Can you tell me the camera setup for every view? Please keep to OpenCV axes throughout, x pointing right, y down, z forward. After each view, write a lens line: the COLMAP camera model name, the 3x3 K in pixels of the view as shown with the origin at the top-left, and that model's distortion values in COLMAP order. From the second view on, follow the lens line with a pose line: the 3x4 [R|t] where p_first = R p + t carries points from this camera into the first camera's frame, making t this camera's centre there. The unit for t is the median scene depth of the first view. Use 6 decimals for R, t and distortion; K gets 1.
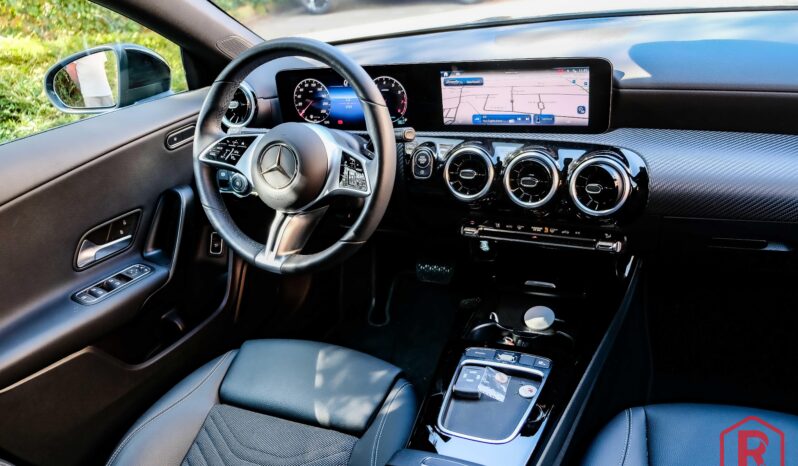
lens RADIAL K [[600.7, 0, 398.5], [0, 600.7, 231.6], [0, 0, 1]] dist [-0.041692, -0.001685]
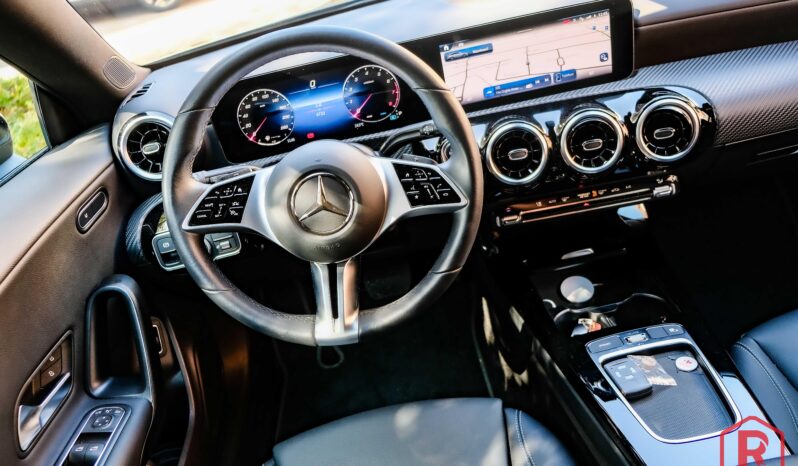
lens RADIAL K [[600.7, 0, 399.3], [0, 600.7, 233.2], [0, 0, 1]] dist [-0.041692, -0.001685]
pose [[0.873539, -0.290398, 0.390638, -0.381921], [0.288282, 0.955302, 0.065514, -0.088941], [-0.392203, 0.055385, 0.918210, 0.273491]]
